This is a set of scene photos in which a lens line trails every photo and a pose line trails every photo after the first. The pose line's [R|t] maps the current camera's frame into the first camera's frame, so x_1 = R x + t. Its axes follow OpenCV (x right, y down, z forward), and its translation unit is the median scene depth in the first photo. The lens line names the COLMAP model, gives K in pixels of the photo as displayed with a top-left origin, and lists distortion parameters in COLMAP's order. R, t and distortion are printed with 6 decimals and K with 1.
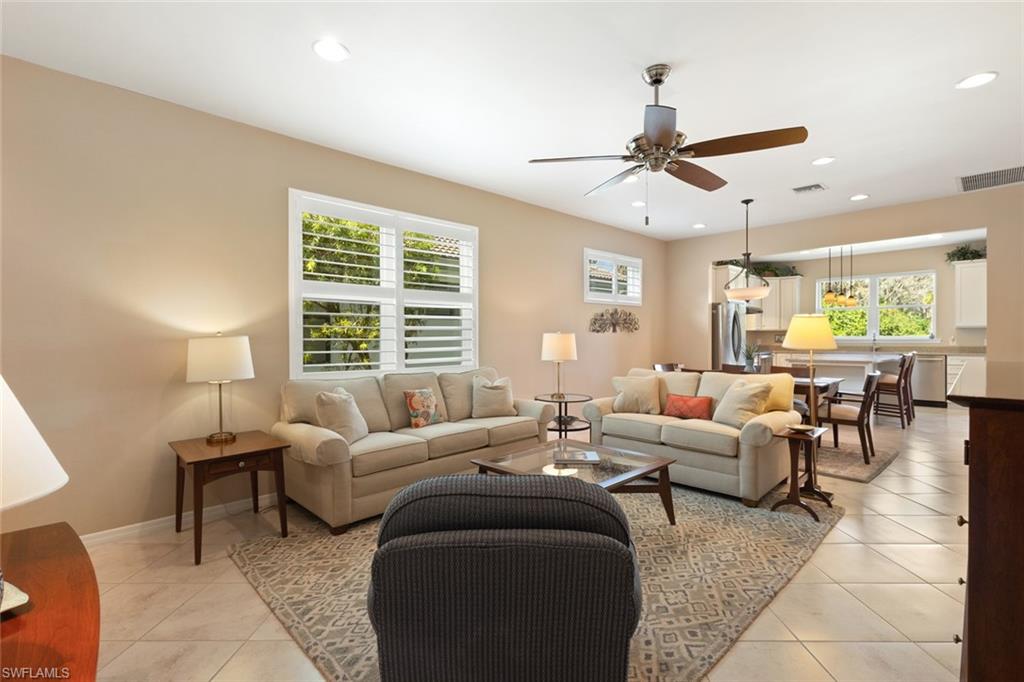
lens RADIAL K [[473.0, 0, 511.6], [0, 473.0, 342.9], [0, 0, 1]] dist [0.003846, 0.002097]
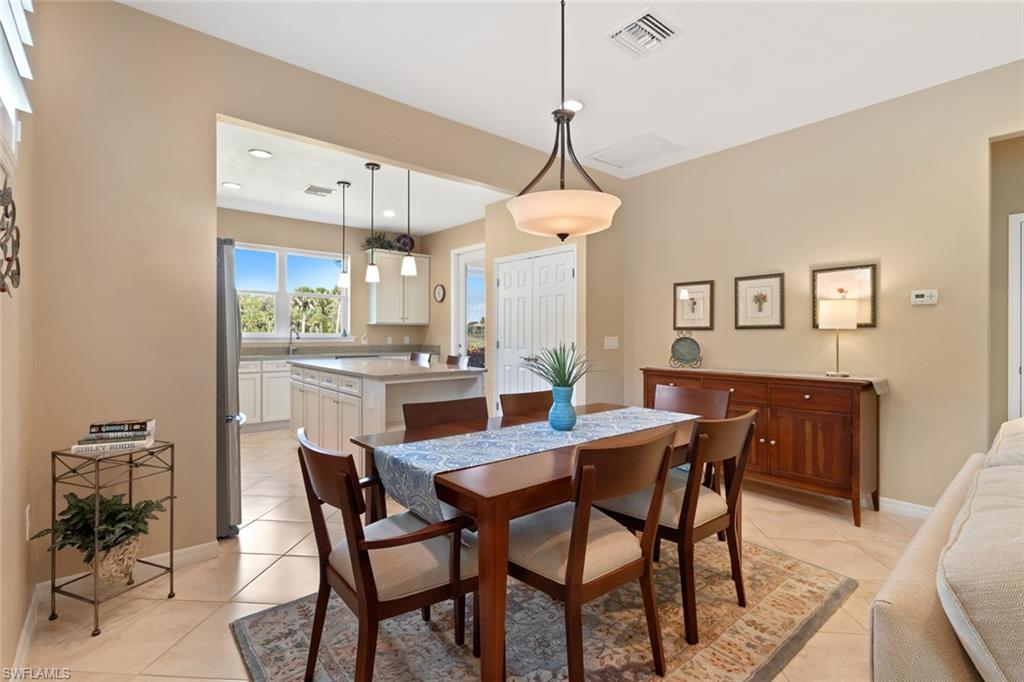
lens RADIAL K [[473.0, 0, 513.4], [0, 473.0, 340.4], [0, 0, 1]] dist [0.003846, 0.002097]
pose [[0.064871, -0.003916, 0.997886, 0.090793], [0.007156, 0.999968, 0.003459, -0.002948], [-0.997868, 0.006916, 0.064897, 0.854561]]
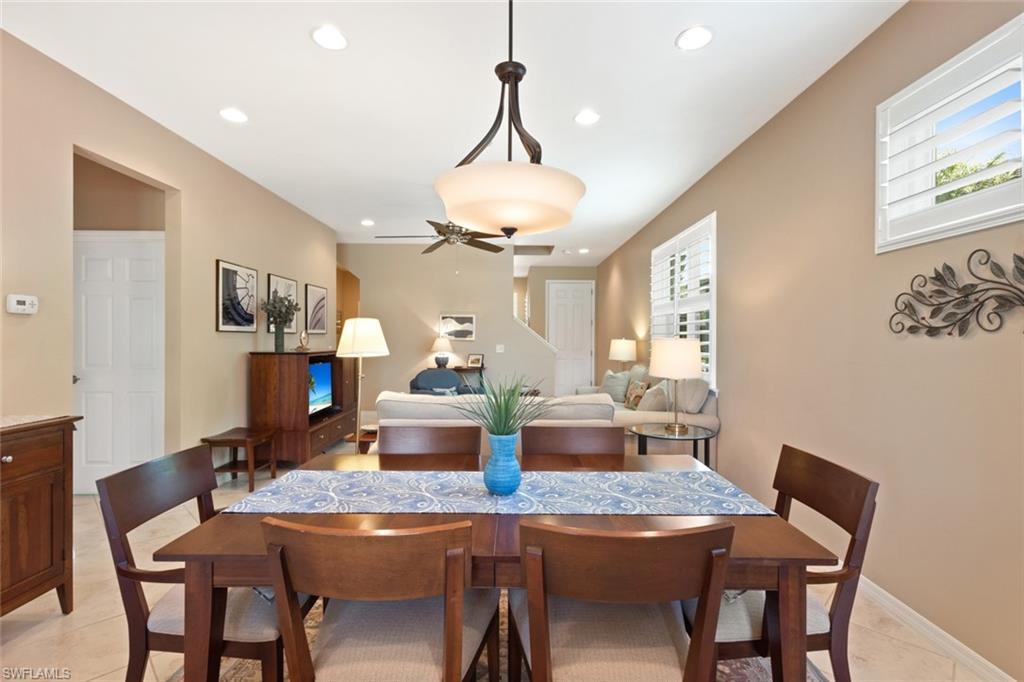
lens RADIAL K [[473.0, 0, 514.3], [0, 473.0, 341.1], [0, 0, 1]] dist [0.003846, 0.002097]
pose [[-0.699396, 0.009248, -0.714674, 0.592228], [-0.006273, 0.999798, 0.019077, -0.022347], [0.714707, 0.017826, -0.699197, 1.015448]]
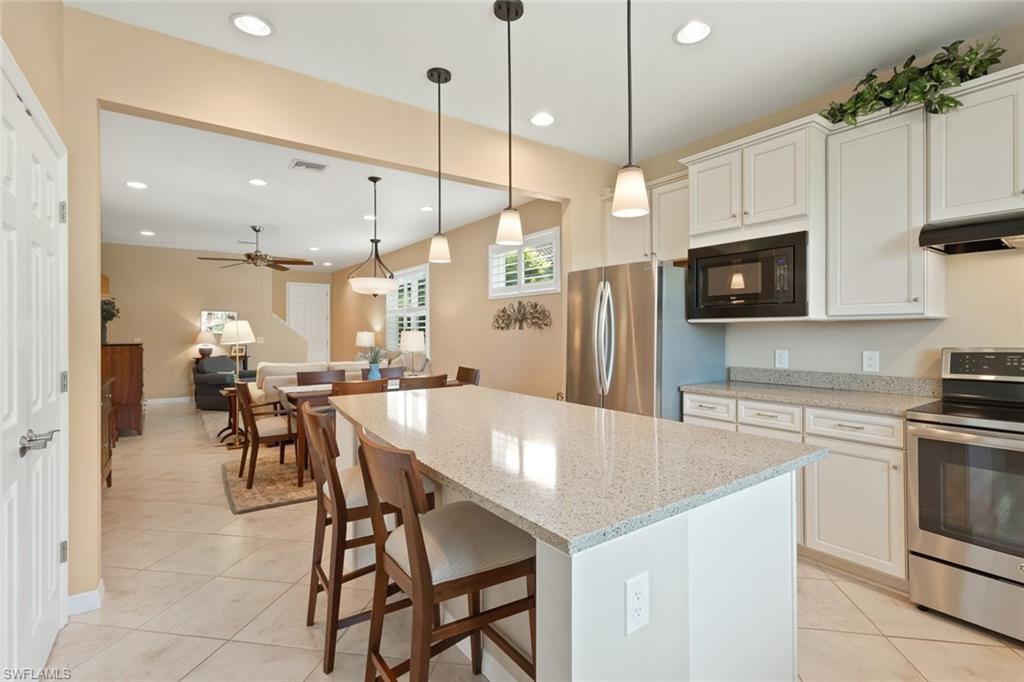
lens RADIAL K [[473.0, 0, 516.4], [0, 473.0, 331.9], [0, 0, 1]] dist [0.003846, 0.002097]
pose [[-0.148227, 0.010220, -0.988901, 1.097643], [-0.006715, 0.999913, 0.011341, -0.028105], [0.988931, 0.008321, -0.148145, 1.158841]]
